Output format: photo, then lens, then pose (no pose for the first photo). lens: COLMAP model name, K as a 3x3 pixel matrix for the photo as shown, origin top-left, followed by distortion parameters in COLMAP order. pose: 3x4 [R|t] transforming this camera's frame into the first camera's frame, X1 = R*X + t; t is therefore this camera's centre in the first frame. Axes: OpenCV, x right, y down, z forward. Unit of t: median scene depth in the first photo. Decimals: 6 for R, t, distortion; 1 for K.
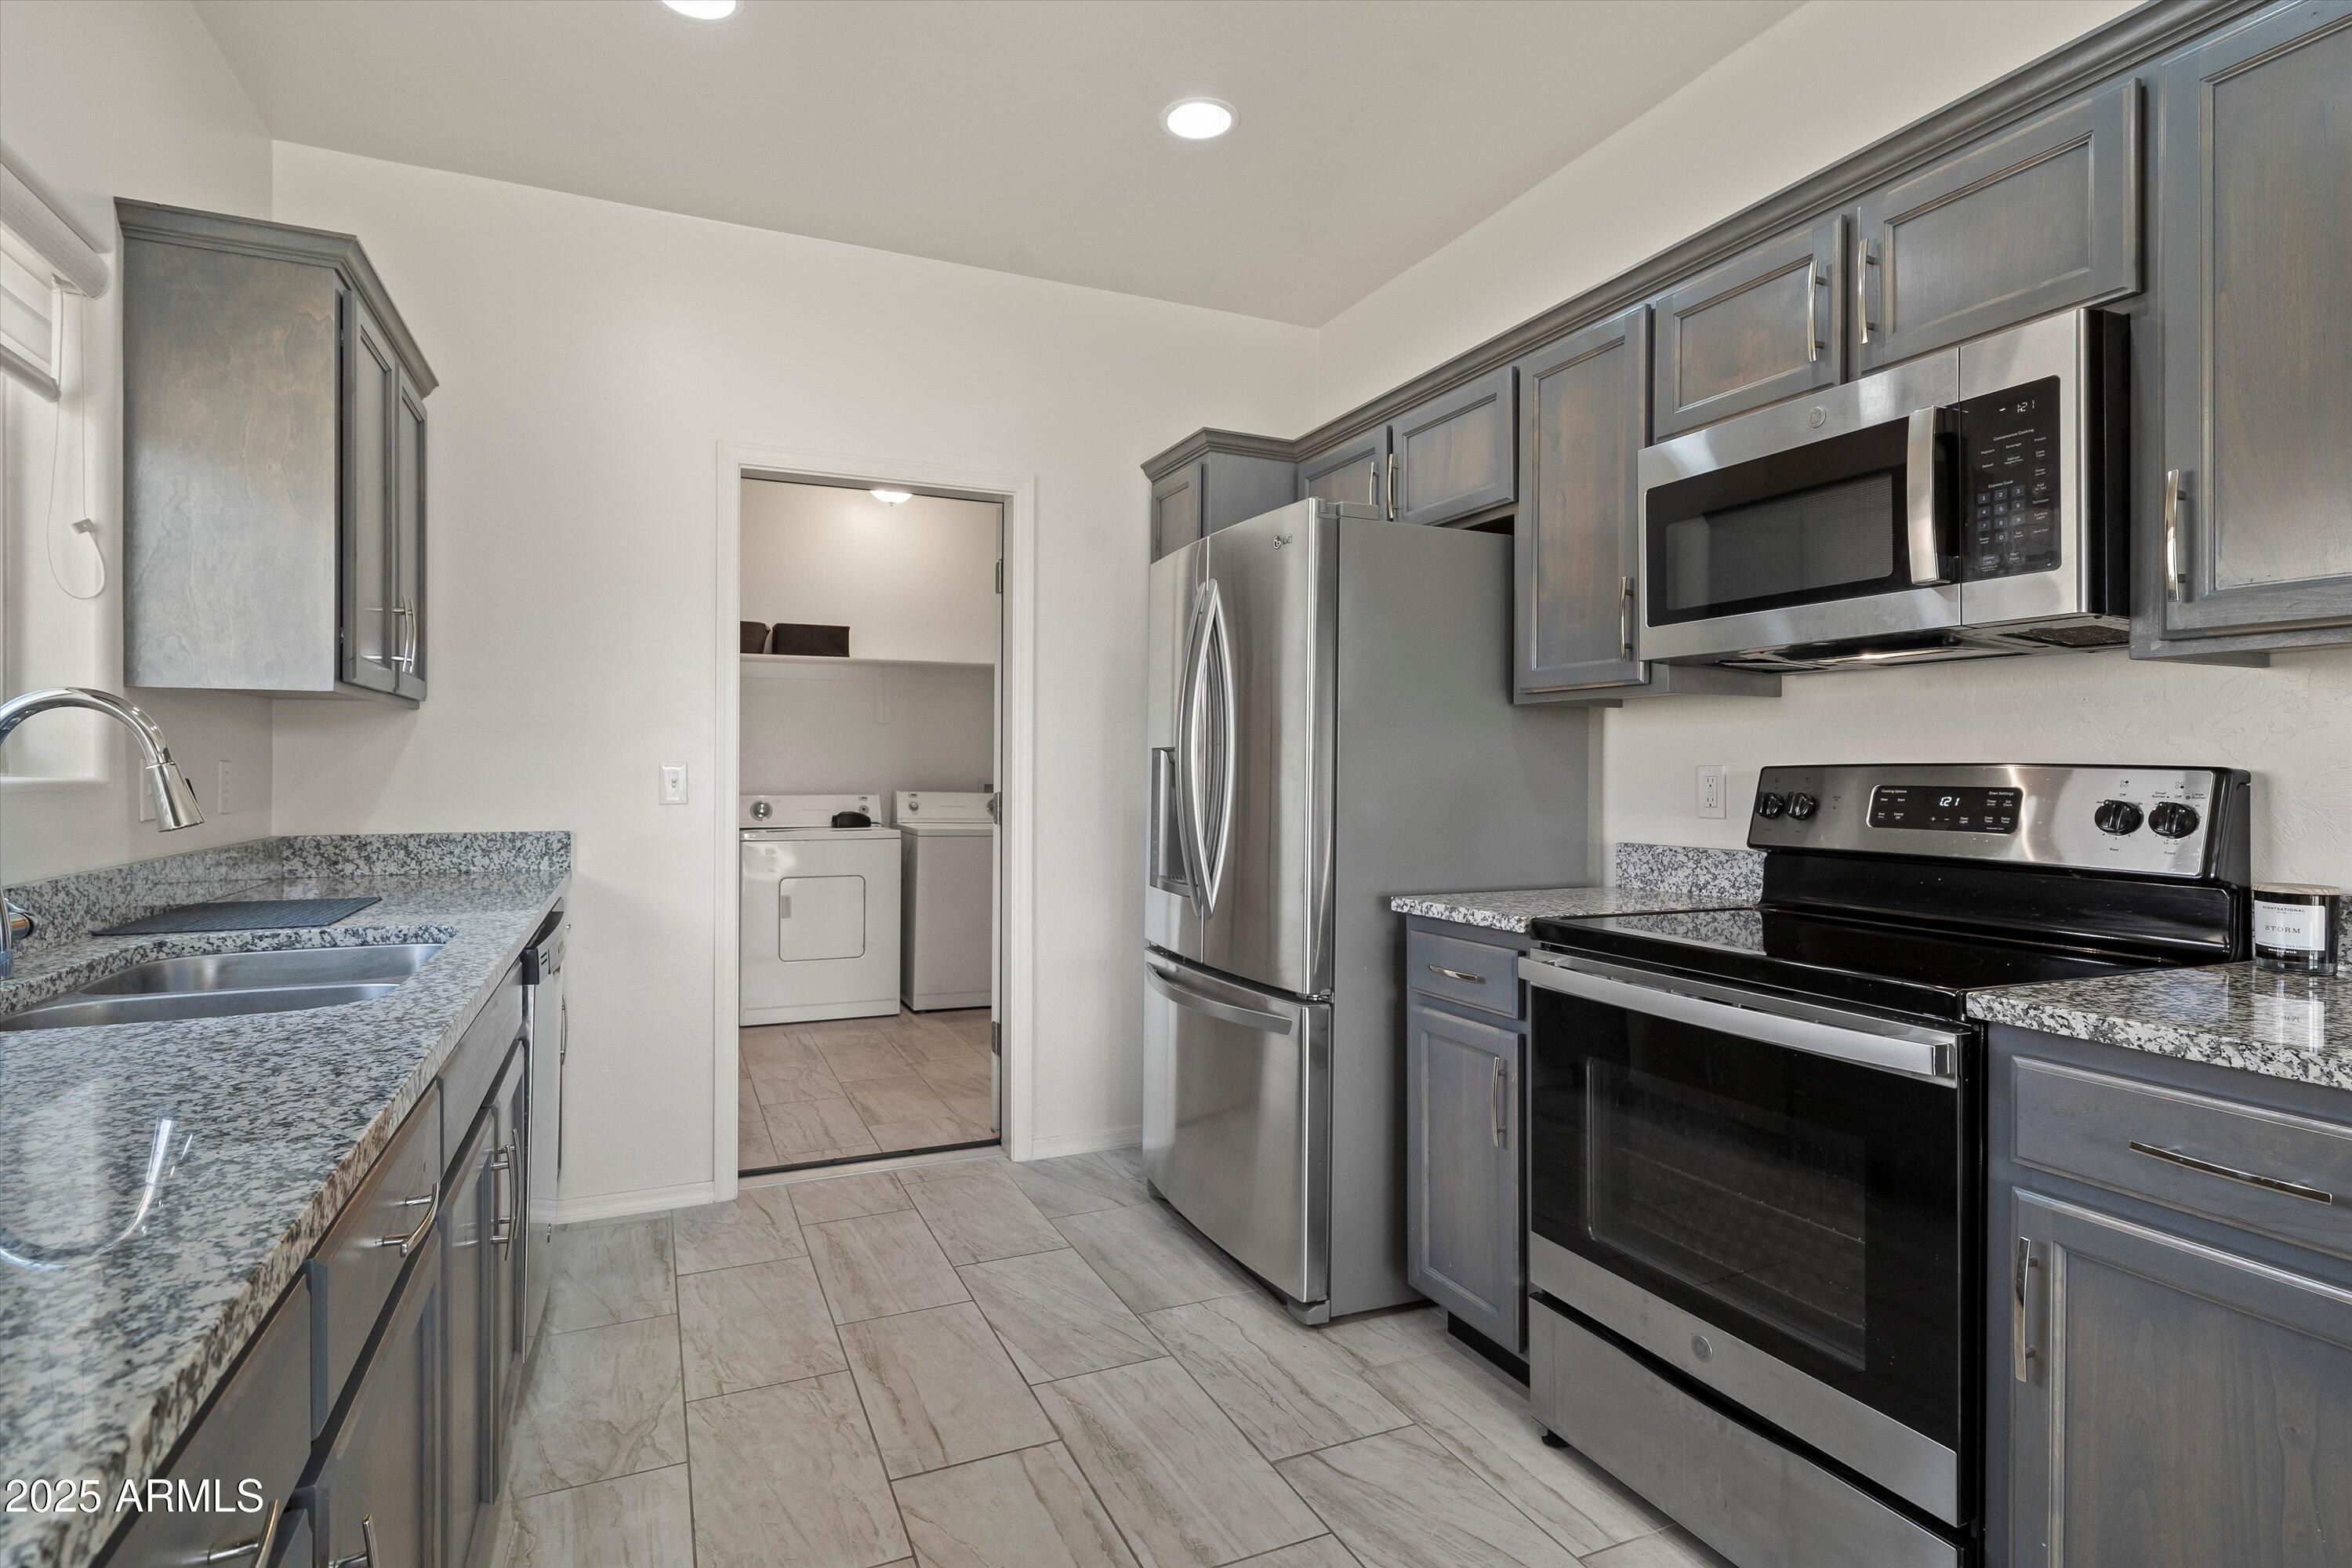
lens RADIAL K [[1176.1, 0, 1155.8], [0, 1176.1, 771.7], [0, 0, 1]] dist [0.000820, -0.000687]
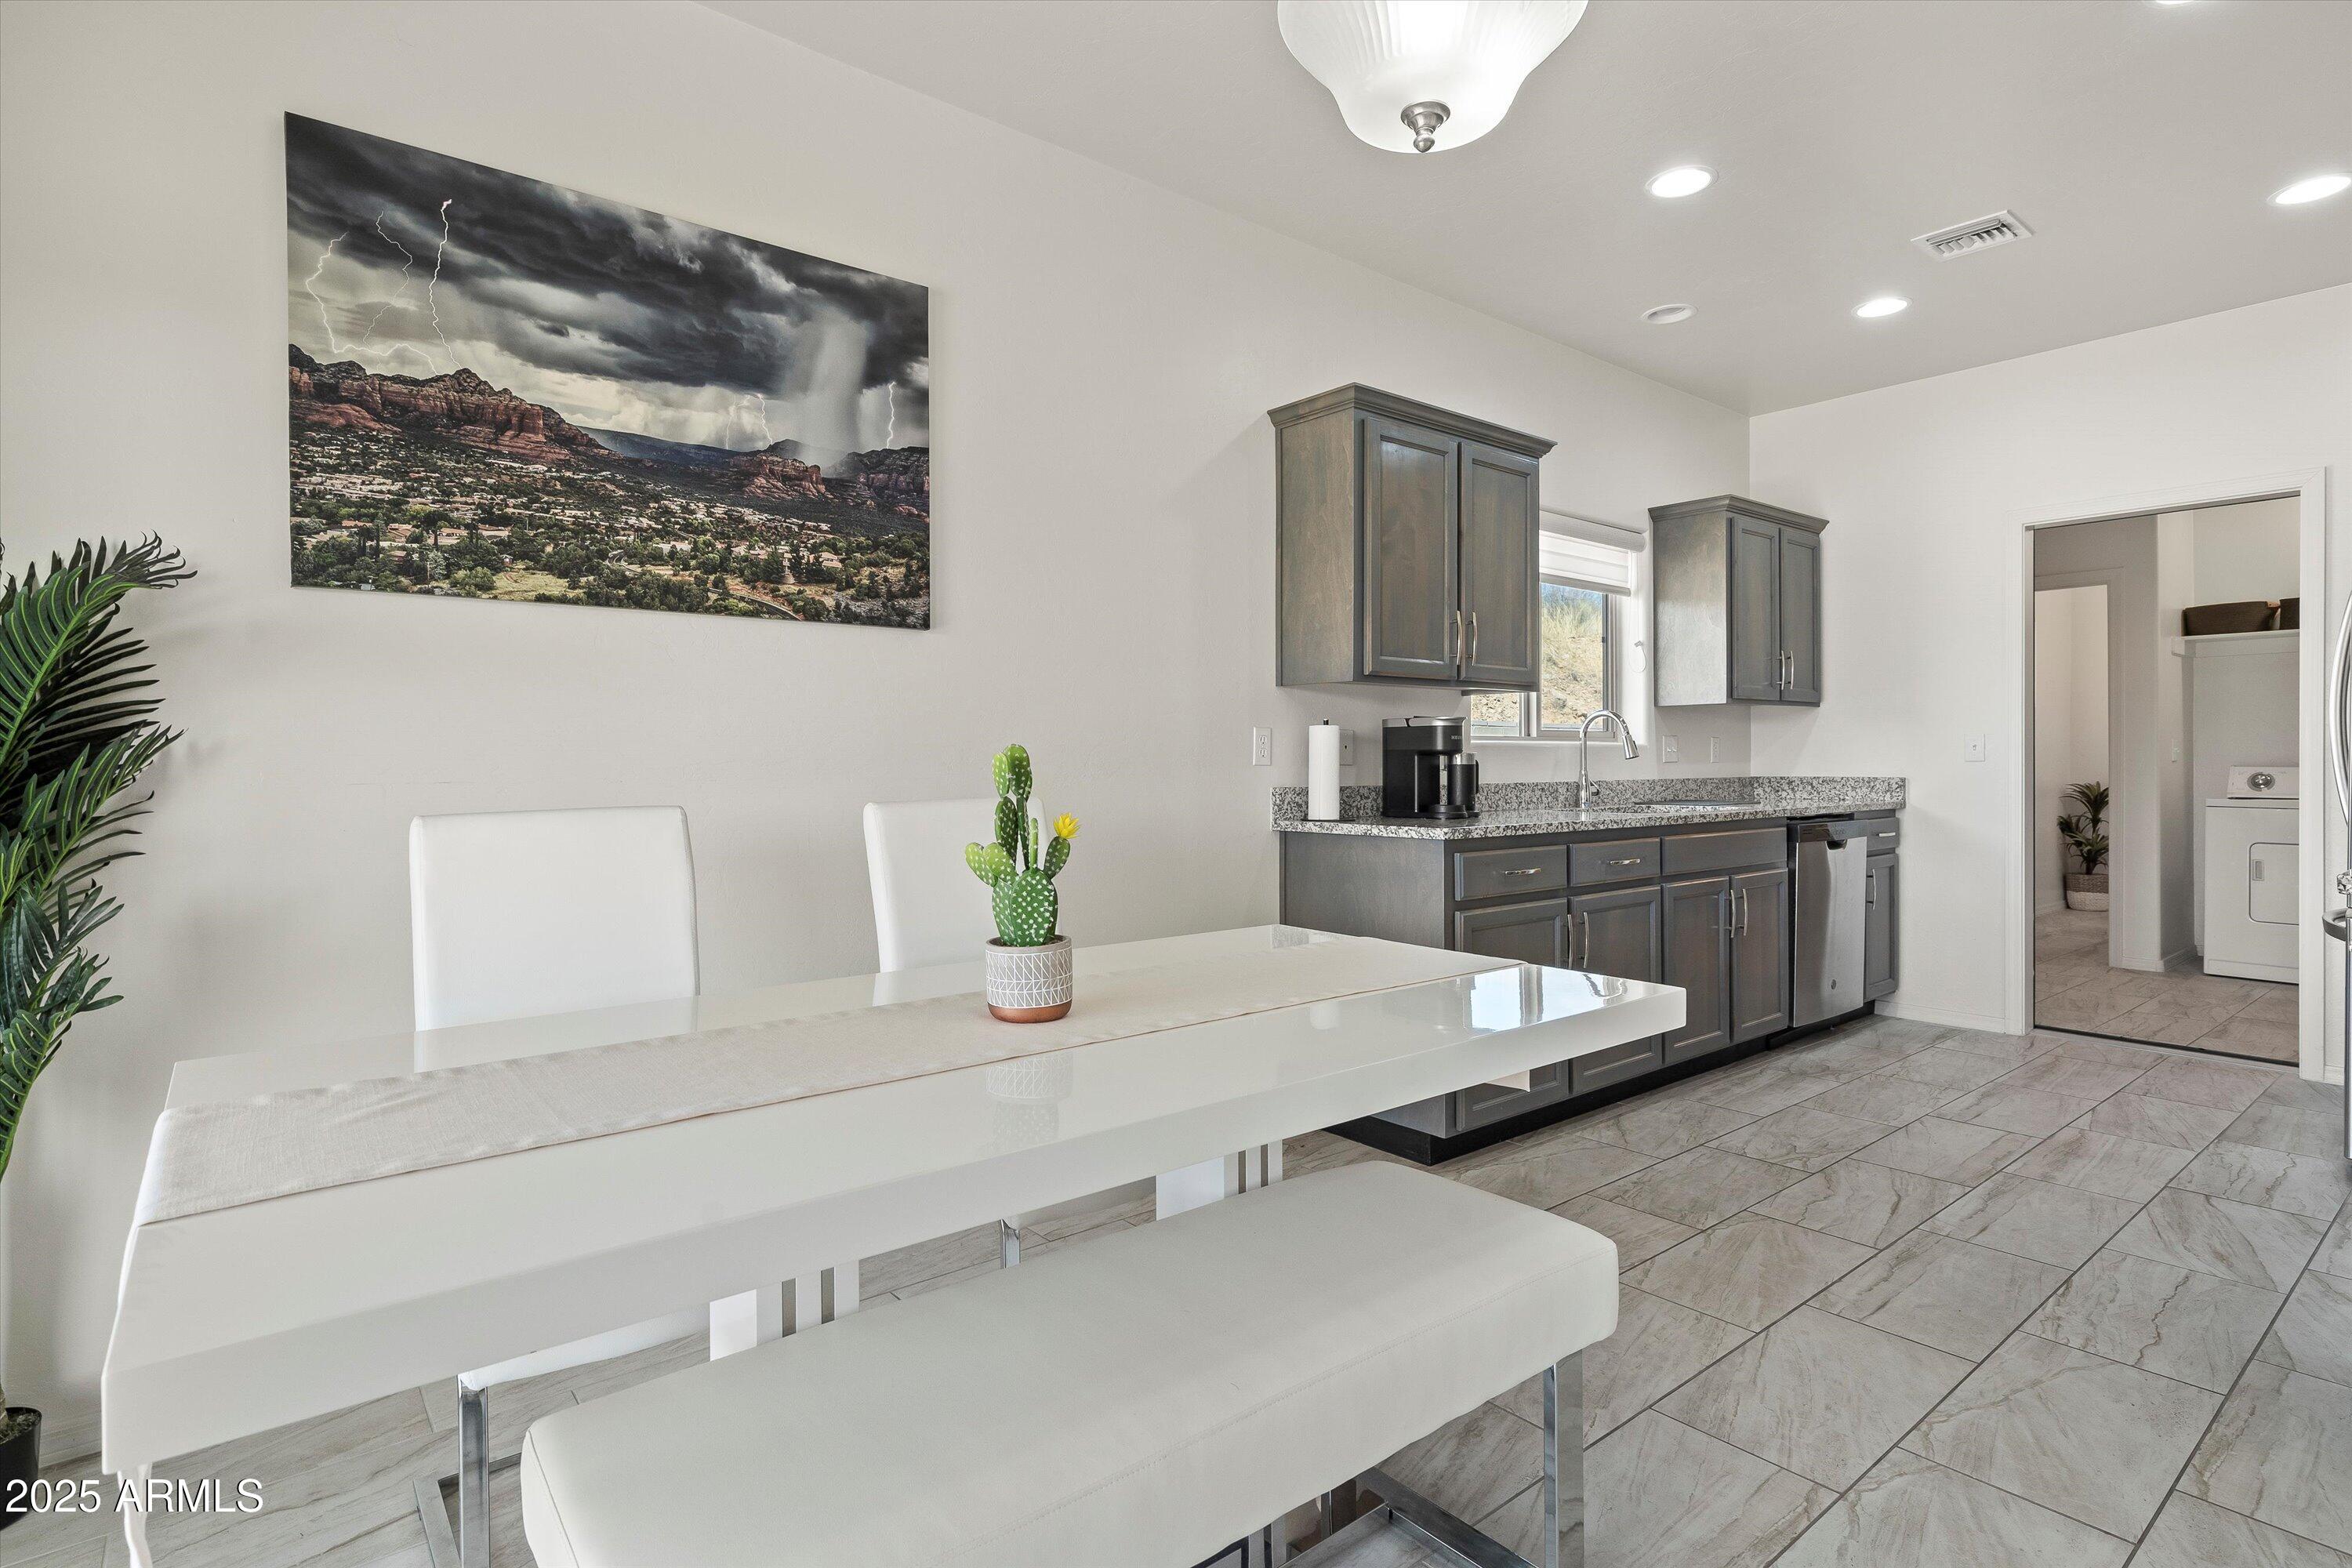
lens RADIAL K [[1176.1, 0, 1155.8], [0, 1176.1, 771.7], [0, 0, 1]] dist [0.000820, -0.000687]
pose [[0.262907, 0.004550, -0.964811, 0.859927], [0.002591, 0.999982, 0.005421, 0.033540], [0.964818, -0.003925, 0.262890, -0.455016]]
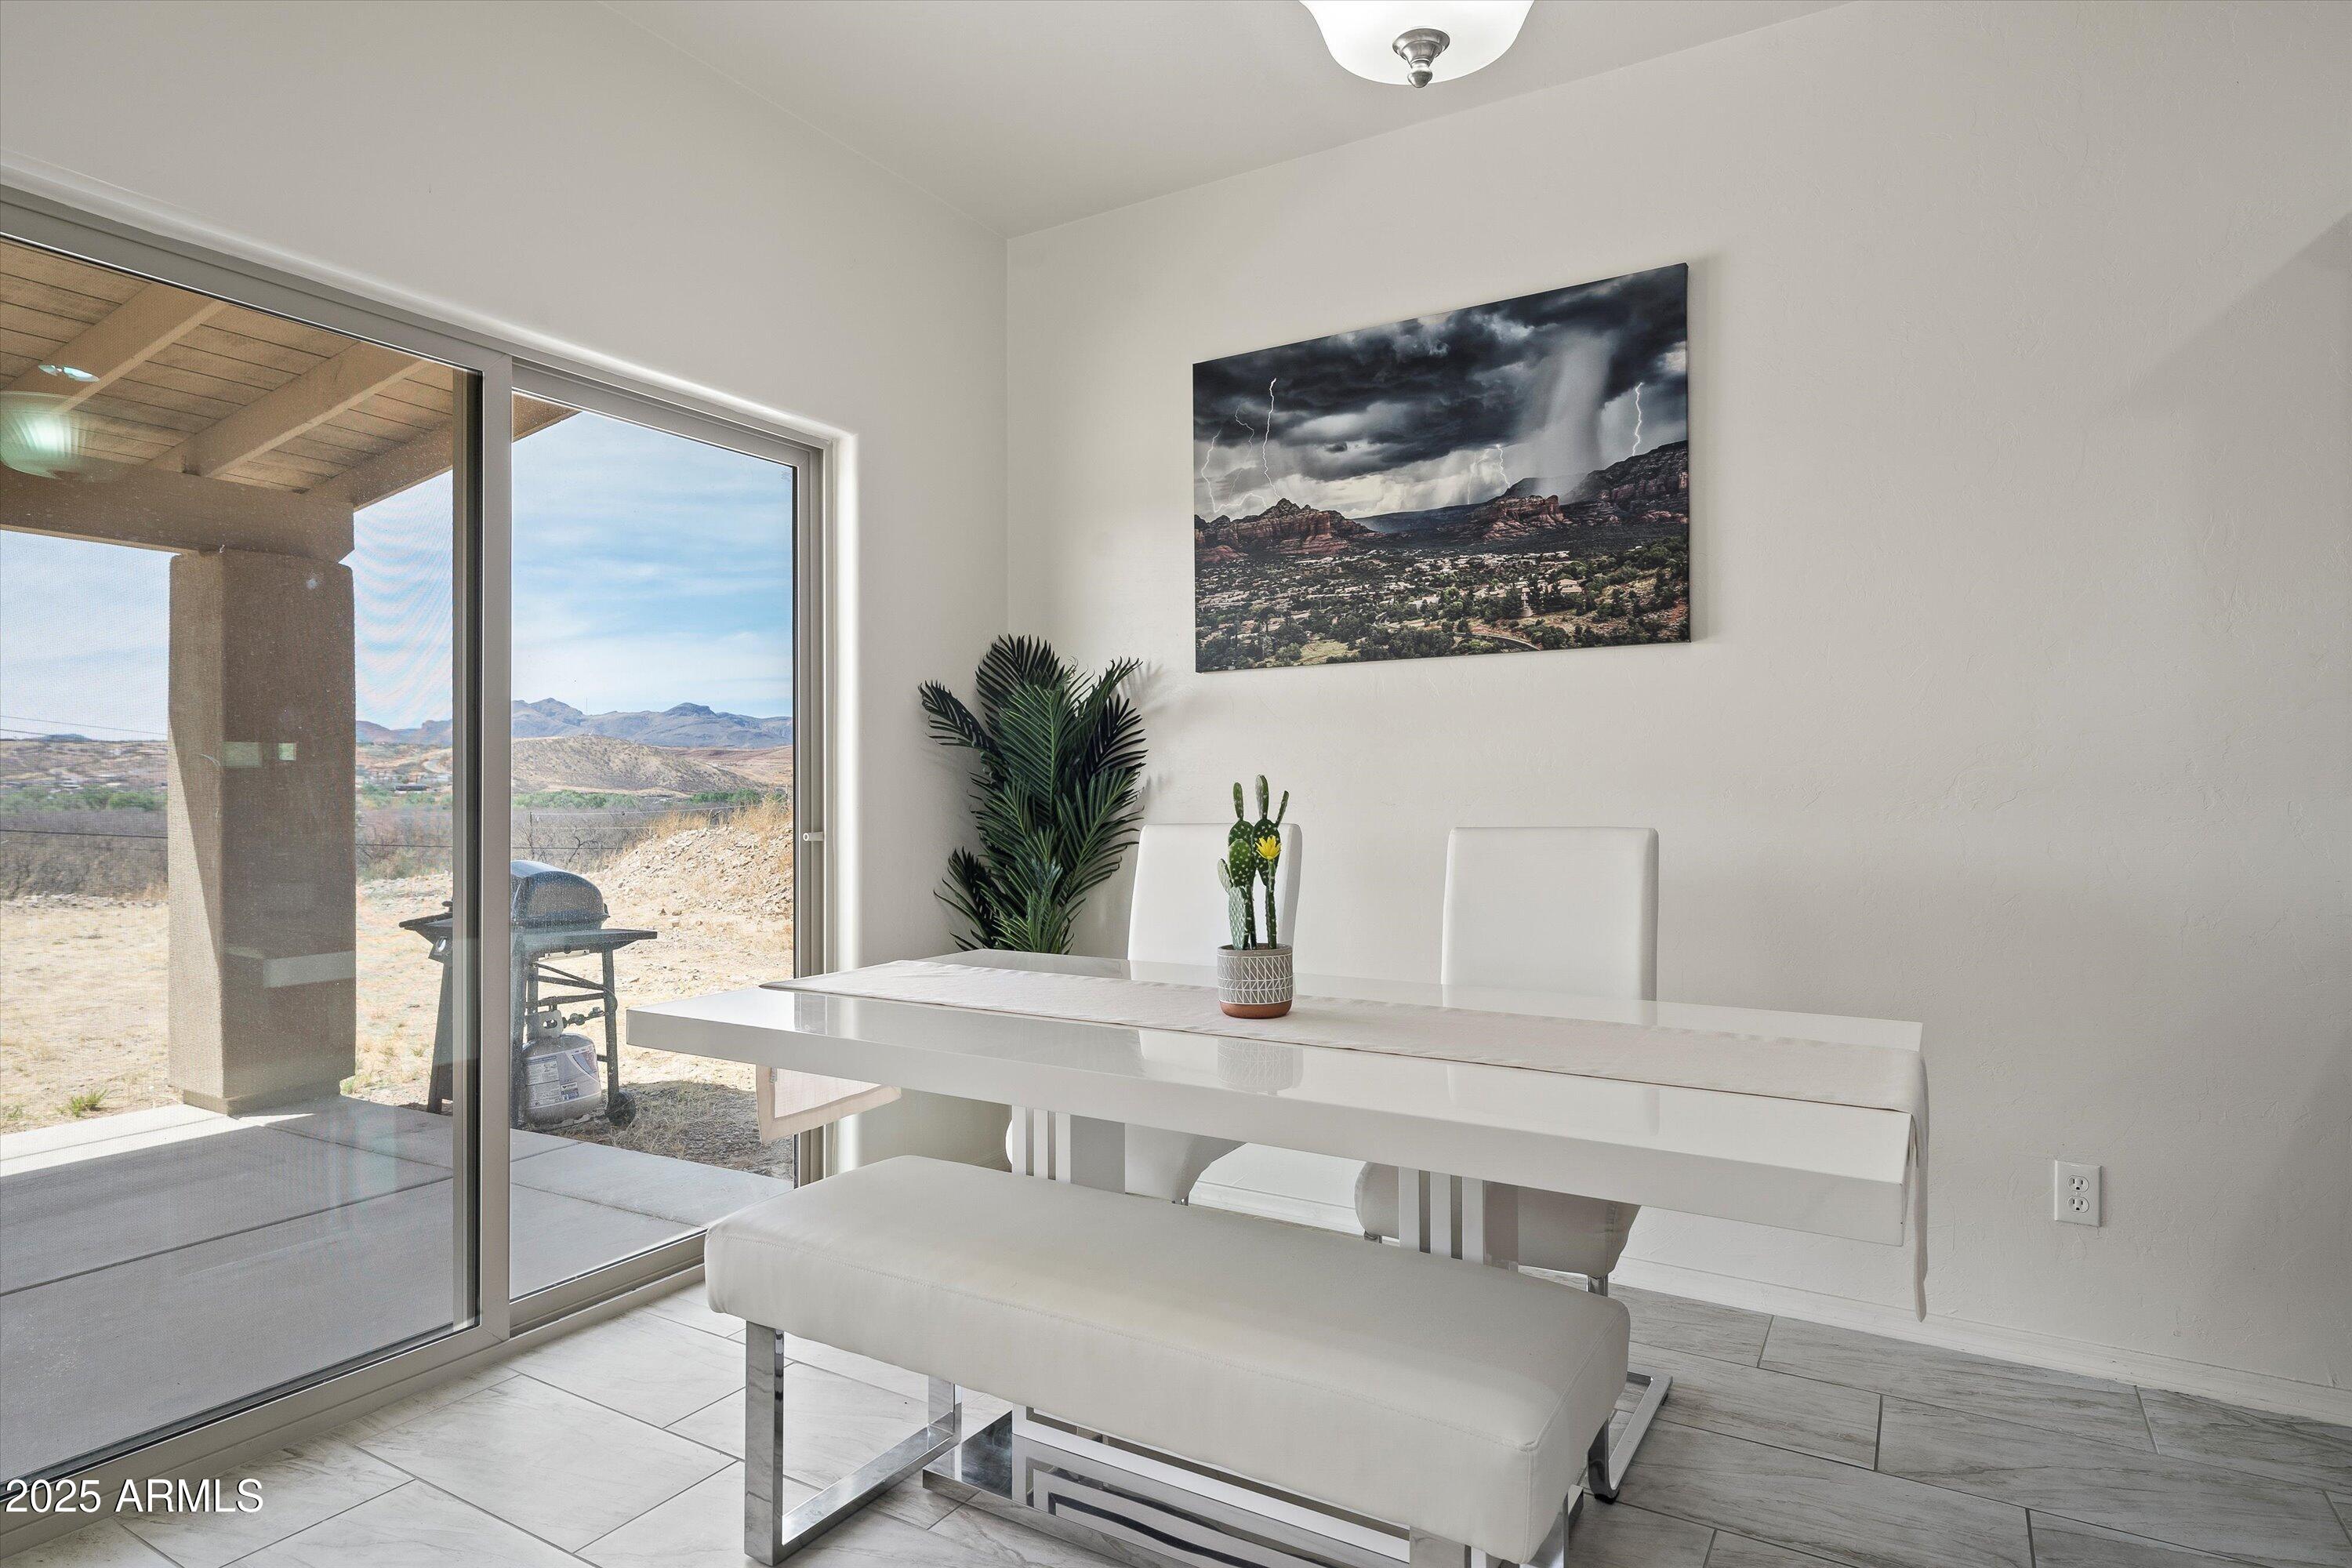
lens RADIAL K [[1301.2, 0, 1154.2], [0, 1301.2, 787.6], [0, 0, 1]] dist [0.002707, -0.000424]
pose [[-0.822542, -0.001446, -0.568702, 0.748035], [-0.000513, 0.999998, -0.001801, 0.031690], [0.568704, -0.001189, -0.822542, 0.201660]]
